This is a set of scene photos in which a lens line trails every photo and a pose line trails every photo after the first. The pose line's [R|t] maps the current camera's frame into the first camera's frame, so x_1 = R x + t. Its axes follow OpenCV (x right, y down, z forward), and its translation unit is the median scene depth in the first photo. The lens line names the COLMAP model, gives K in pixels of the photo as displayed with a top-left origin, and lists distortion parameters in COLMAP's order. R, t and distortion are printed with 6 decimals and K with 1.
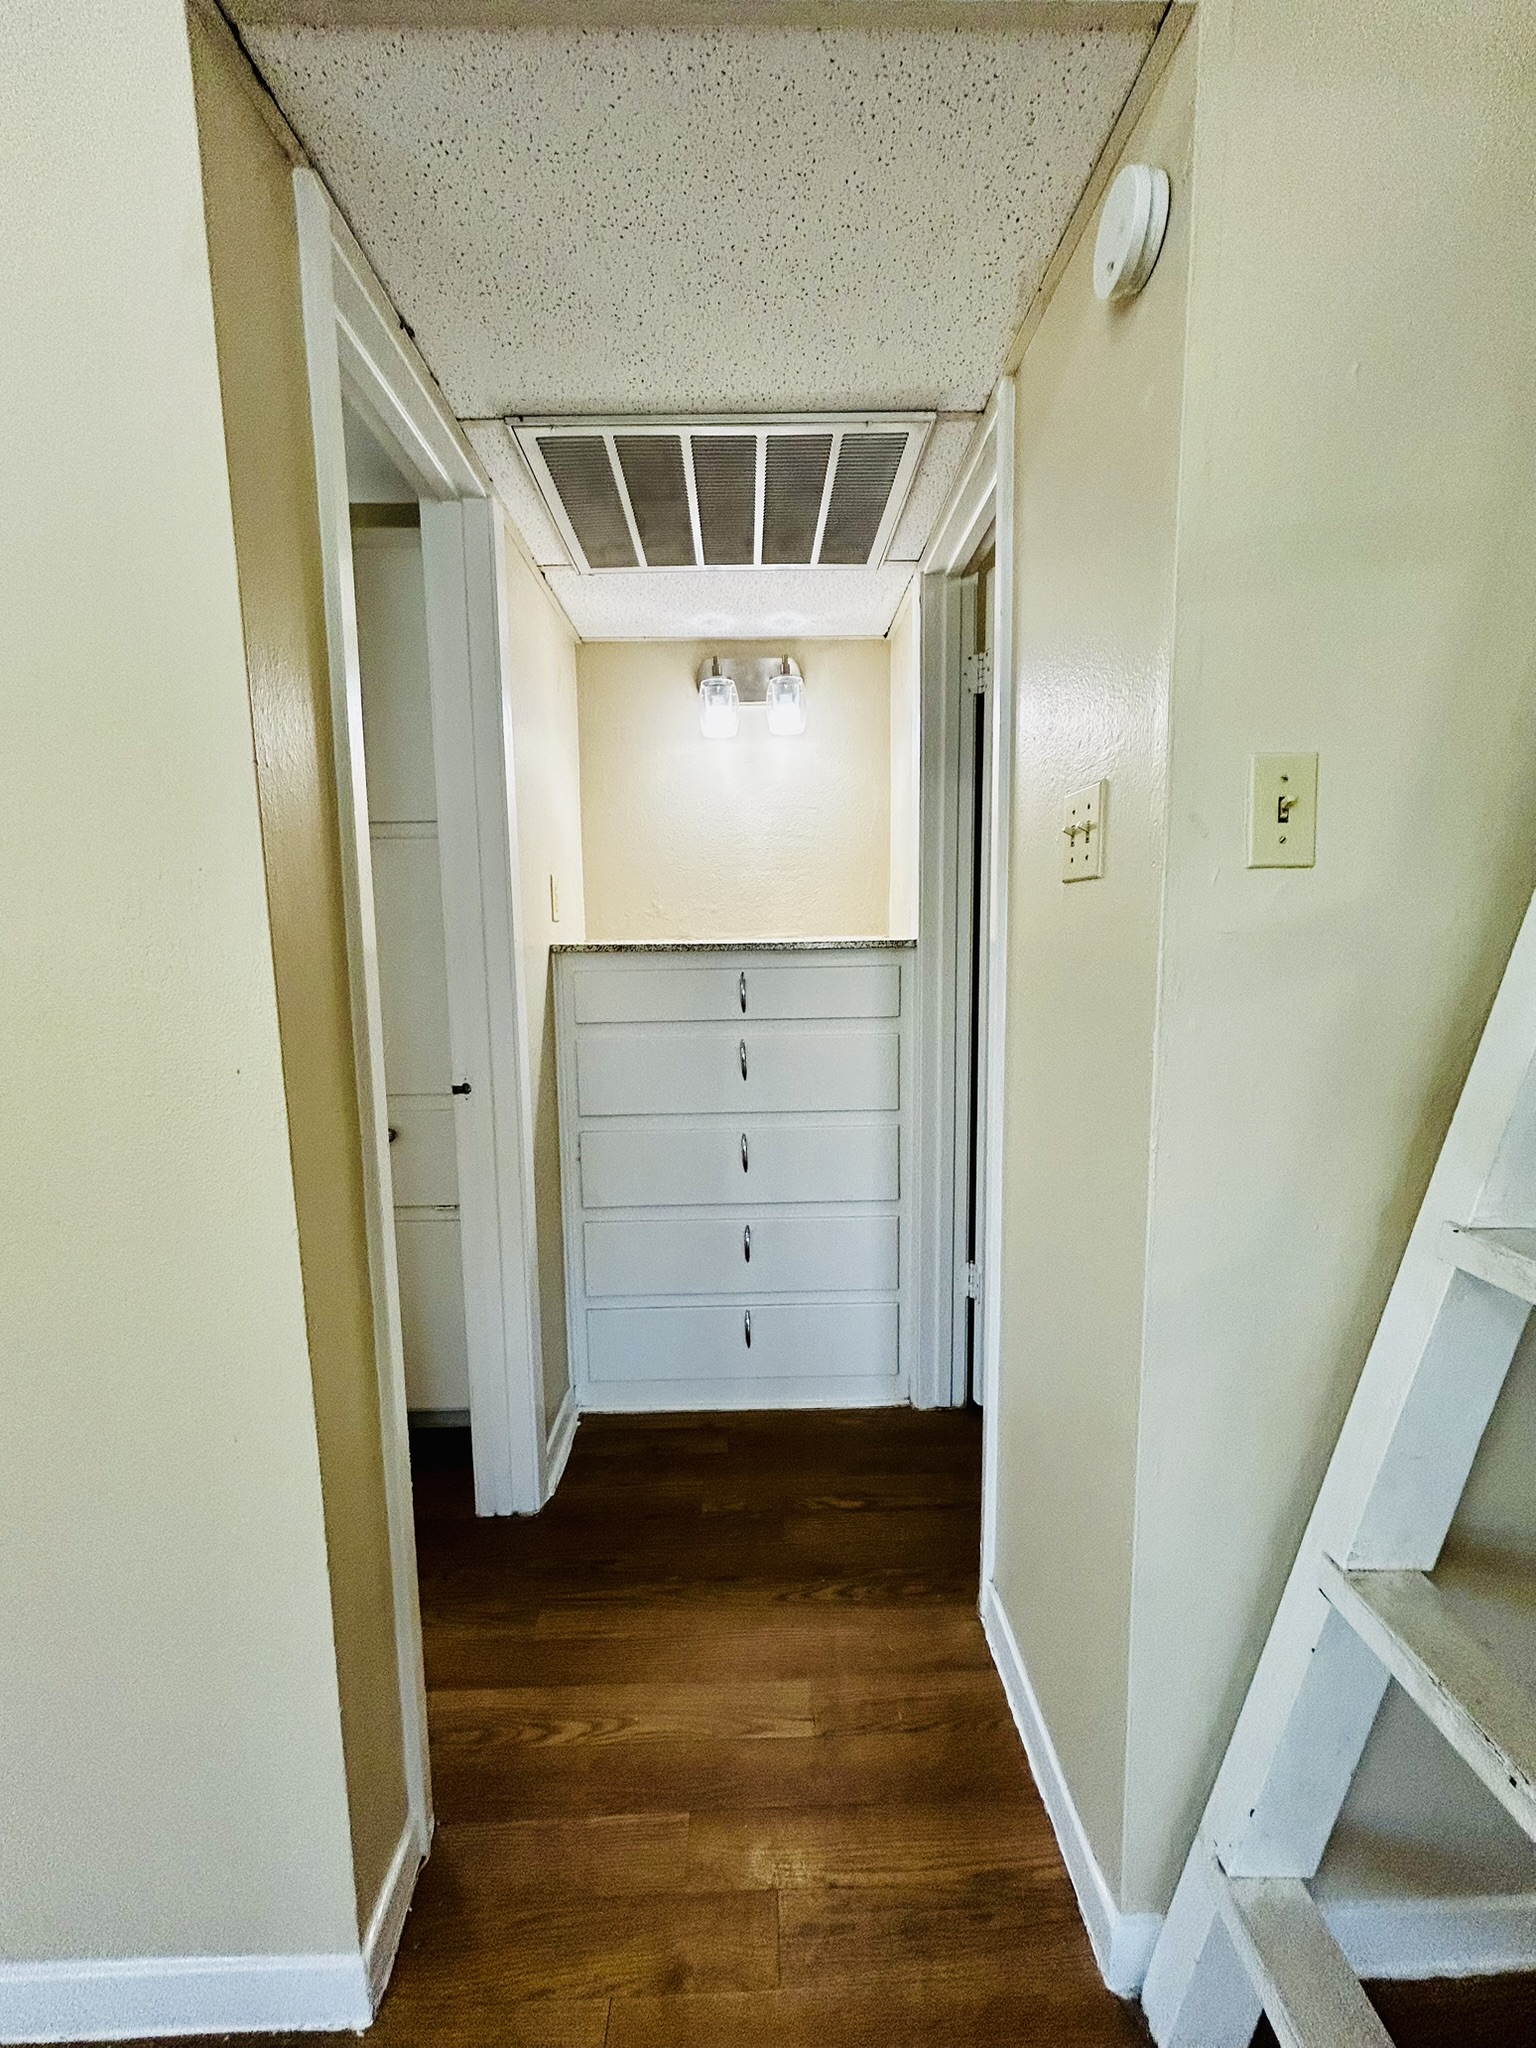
lens RADIAL K [[832.3, 0, 768.0], [0, 832.3, 1024.0], [0, 0, 1]] dist [-0.001151, -0.000320]
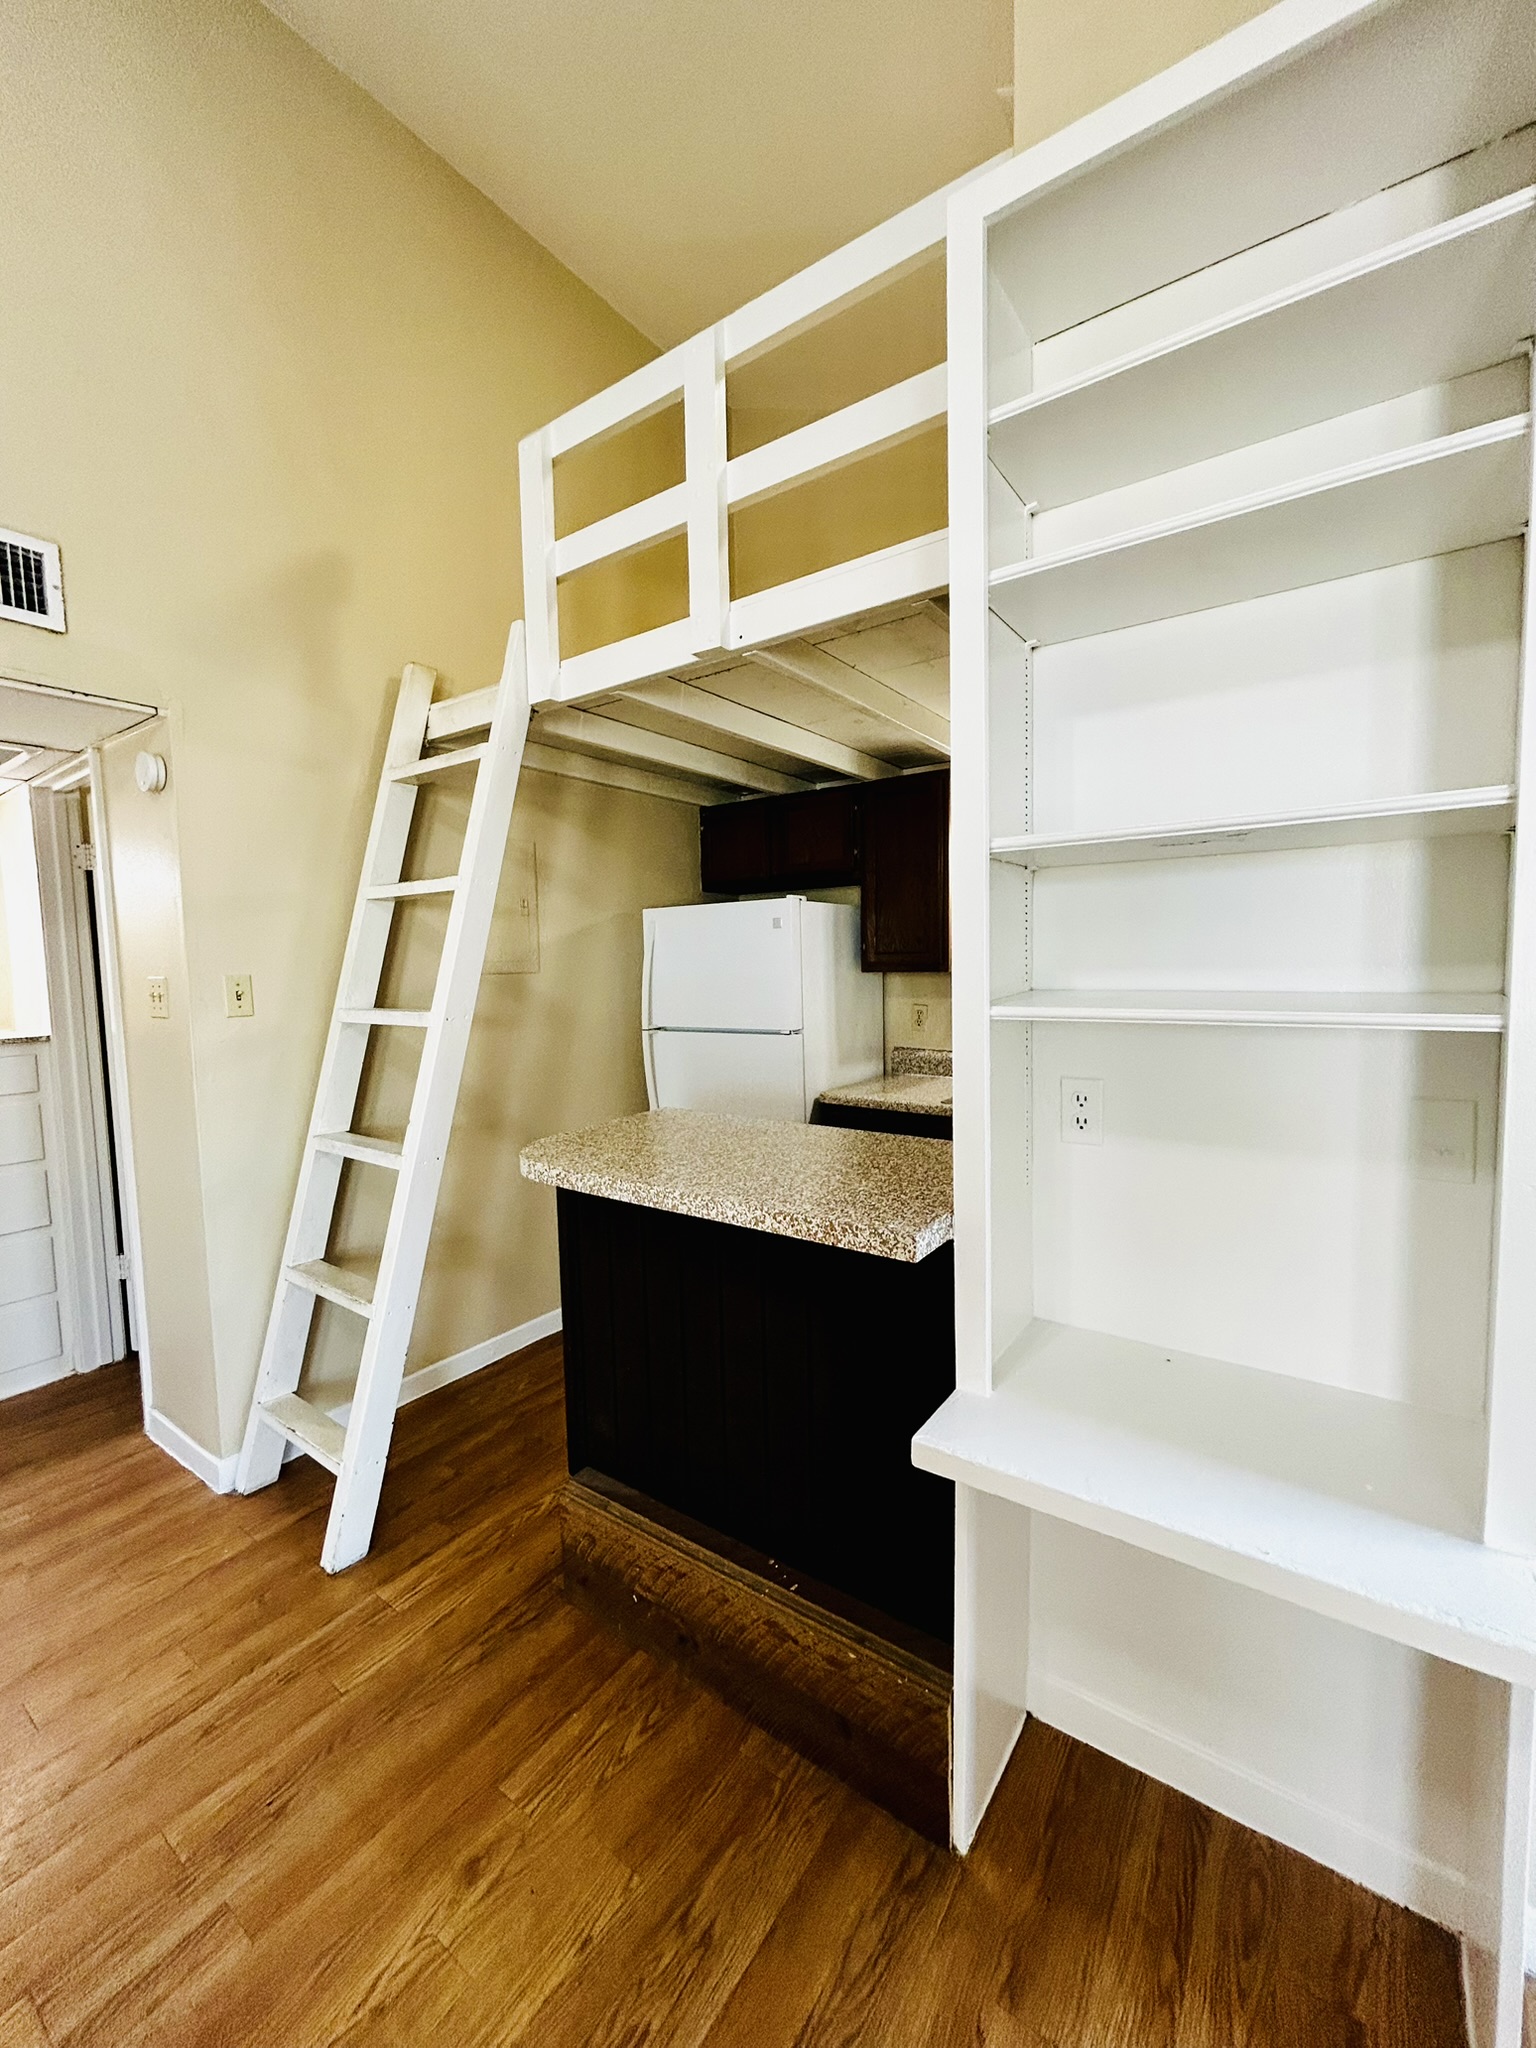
lens RADIAL K [[819.7, 0, 774.5], [0, 819.7, 1024.6], [0, 0, 1]] dist [-0.000258, -0.000054]
pose [[0.595971, -0.060185, 0.800747, -0.210795], [0.102092, 0.994774, -0.001216, 0.008749], [-0.796490, 0.082475, 0.599001, -0.856640]]
